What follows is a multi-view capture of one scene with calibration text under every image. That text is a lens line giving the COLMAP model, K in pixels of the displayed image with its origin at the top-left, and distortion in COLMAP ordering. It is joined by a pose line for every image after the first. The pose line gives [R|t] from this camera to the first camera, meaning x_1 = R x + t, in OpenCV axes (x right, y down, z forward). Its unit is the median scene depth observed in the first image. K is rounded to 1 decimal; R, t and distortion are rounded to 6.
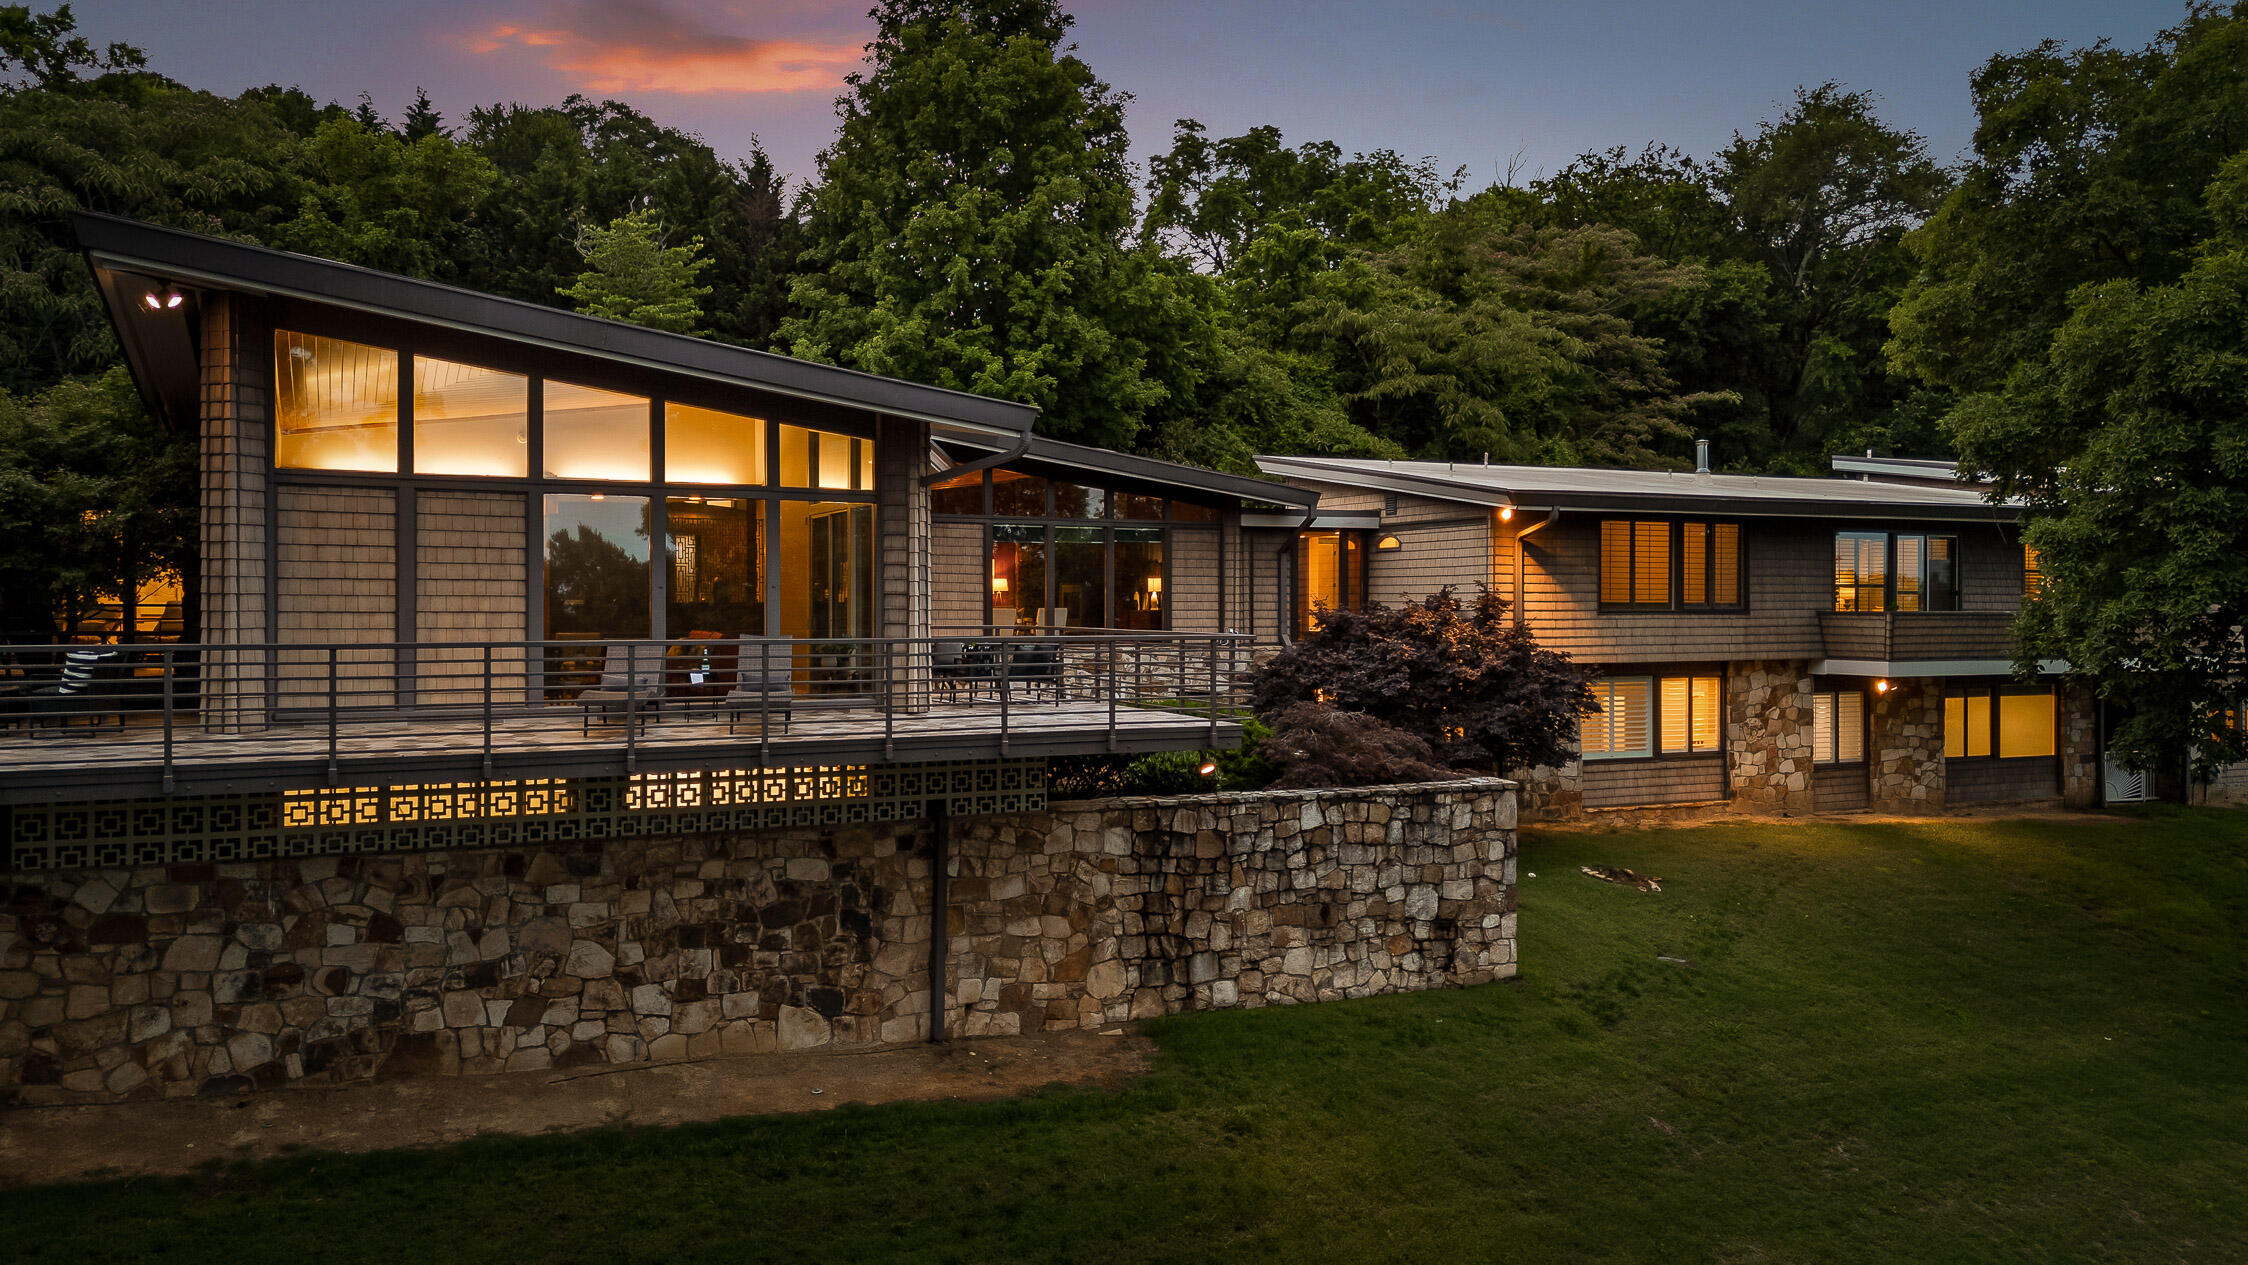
lens RADIAL K [[1658.0, 0, 1127.1], [0, 1658.0, 600.8], [0, 0, 1]] dist [0.079896, -0.072824]
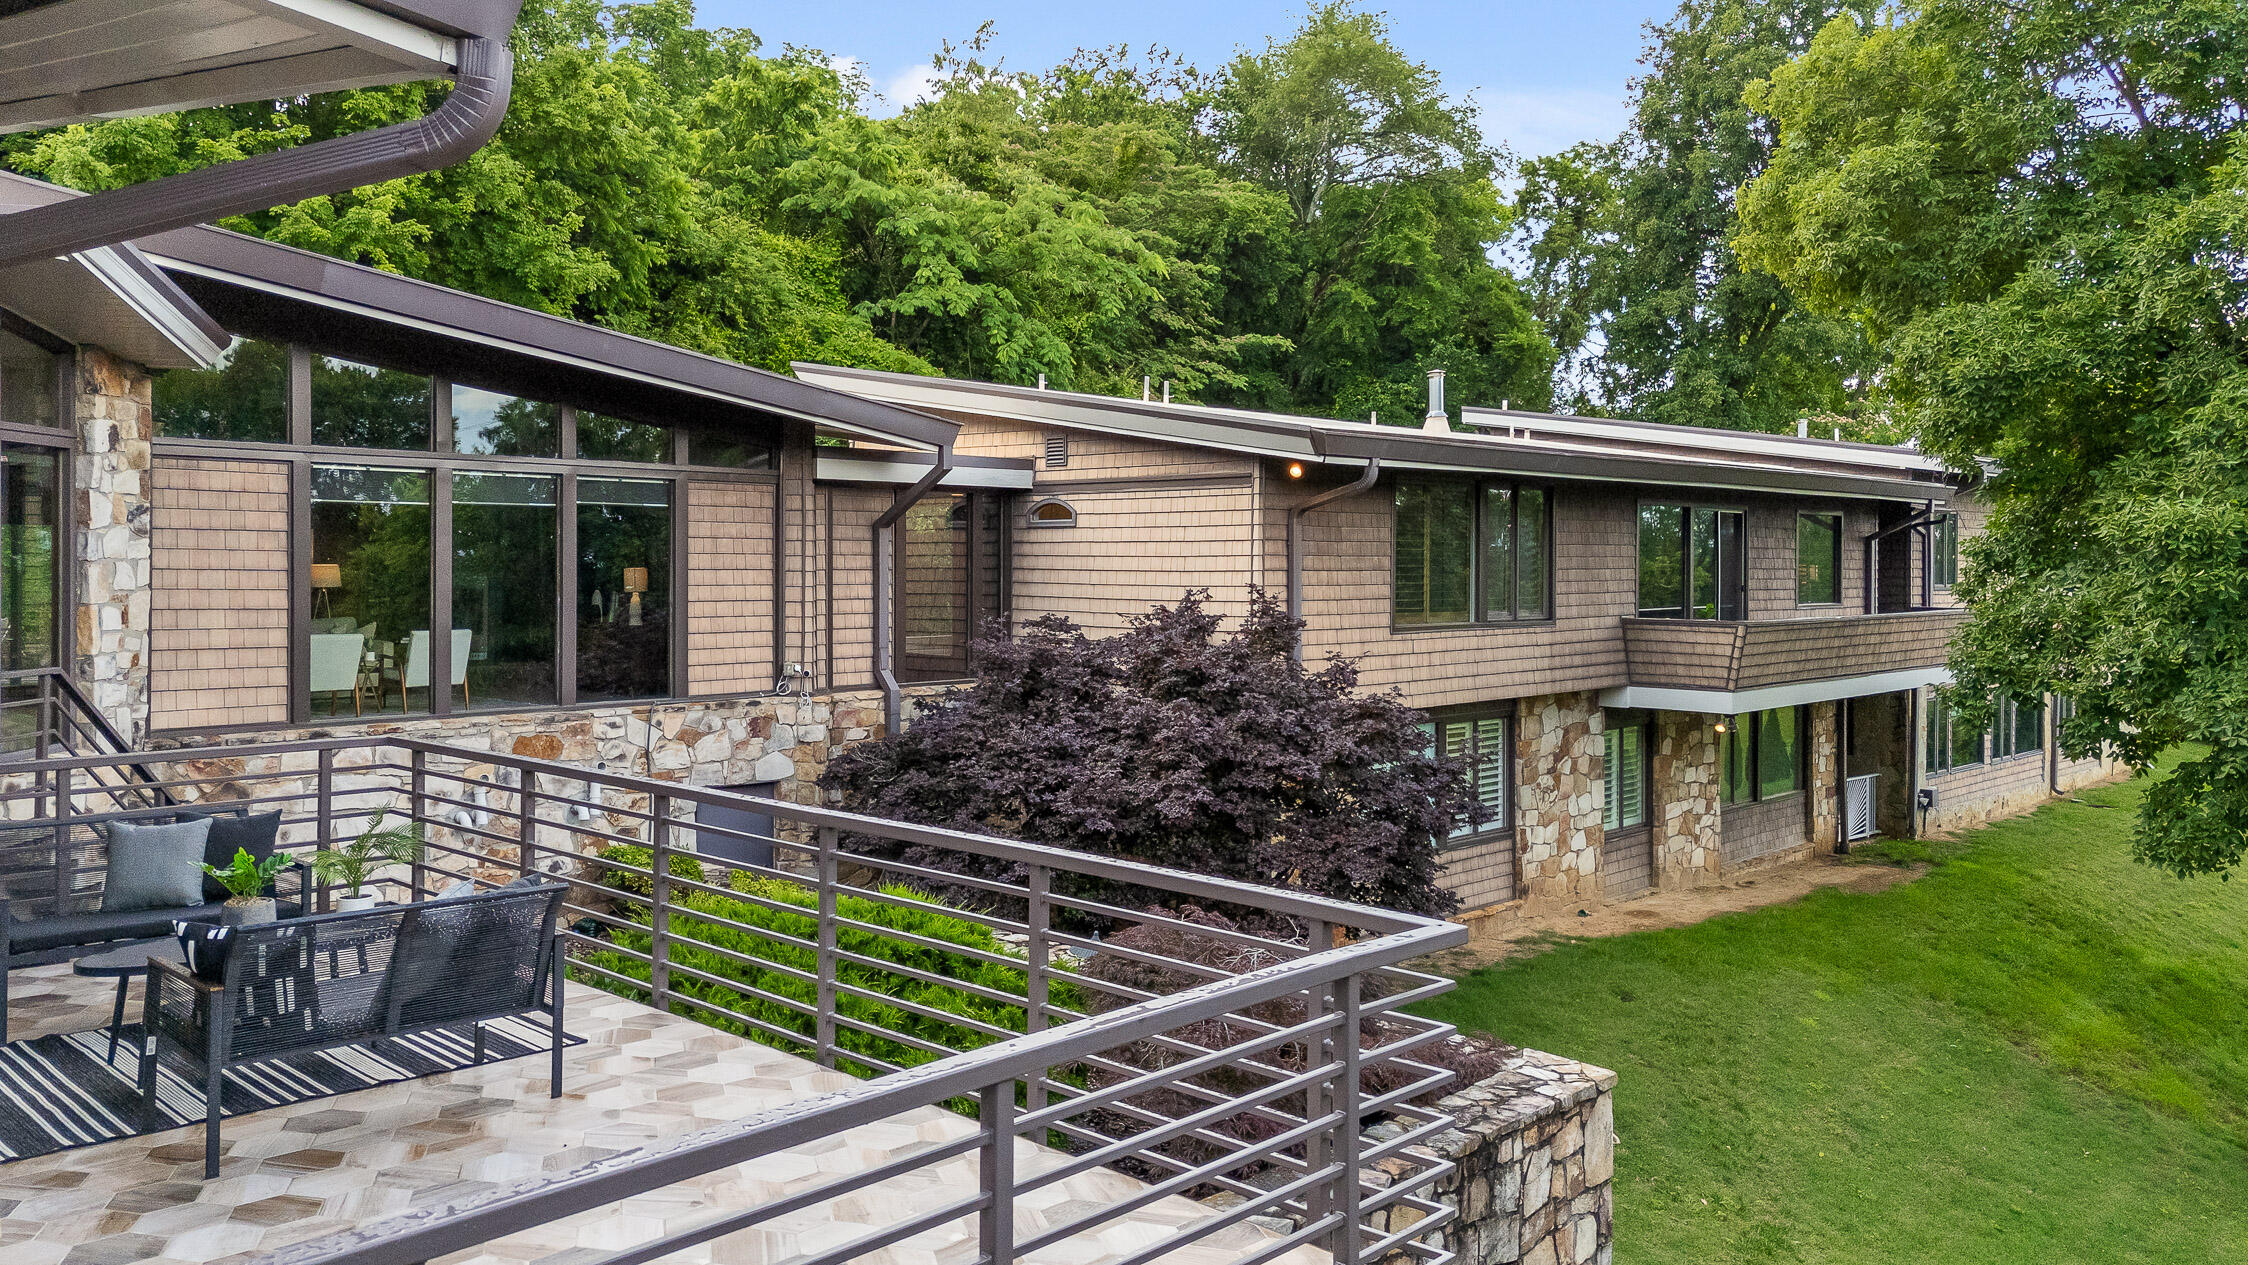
lens RADIAL K [[1676.5, 0, 1126.4], [0, 1676.5, 566.2], [0, 0, 1]] dist [0.076853, -0.085521]
pose [[0.933395, 0.001447, 0.358848, -0.056762], [-0.004023, 0.999971, 0.006431, -0.032098], [-0.358829, -0.007446, 0.933374, 0.691976]]
